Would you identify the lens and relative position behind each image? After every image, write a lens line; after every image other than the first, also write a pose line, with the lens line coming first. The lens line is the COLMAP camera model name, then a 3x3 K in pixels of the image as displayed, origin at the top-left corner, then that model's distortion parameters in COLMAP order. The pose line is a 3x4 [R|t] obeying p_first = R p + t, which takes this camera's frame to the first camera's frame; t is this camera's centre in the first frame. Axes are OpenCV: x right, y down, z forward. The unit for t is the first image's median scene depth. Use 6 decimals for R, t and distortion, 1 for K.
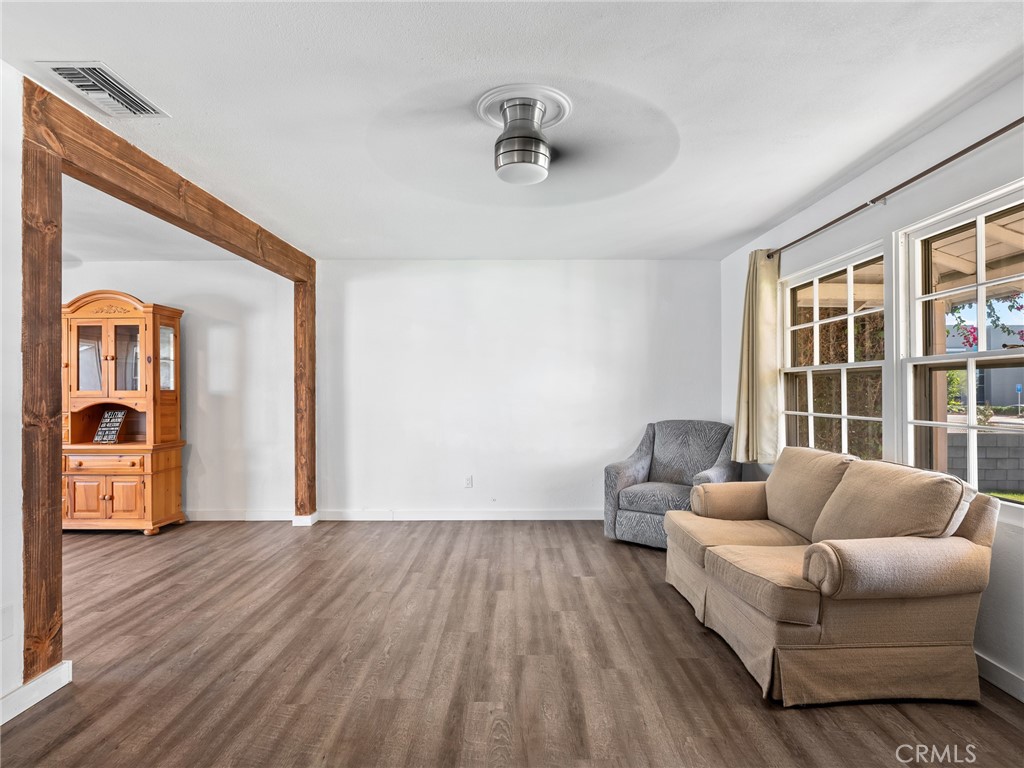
lens RADIAL K [[559.8, 0, 516.8], [0, 559.8, 389.8], [0, 0, 1]] dist [-0.005252, 0.001099]
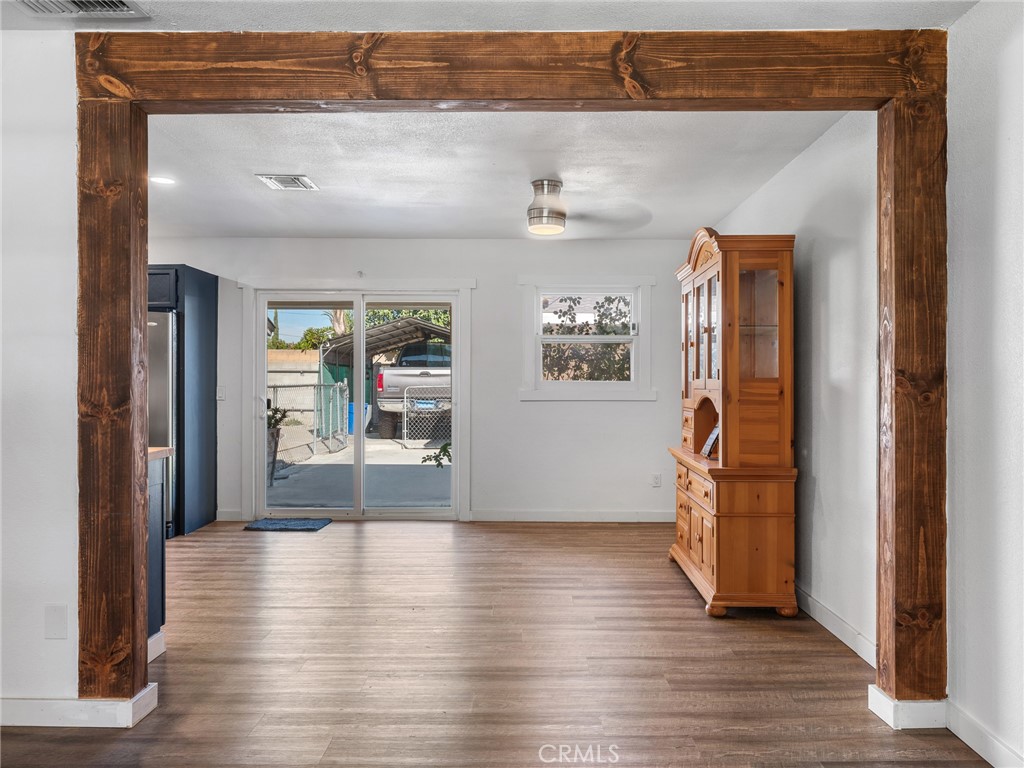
lens RADIAL K [[729.8, 0, 511.8], [0, 729.8, 383.7], [0, 0, 1]] dist [-0.004769, 0.001839]
pose [[0.003114, 0.002497, -0.999992, 0.298409], [0.001213, 0.999996, 0.002501, 0.009505], [0.999994, -0.001221, 0.003111, 1.637887]]
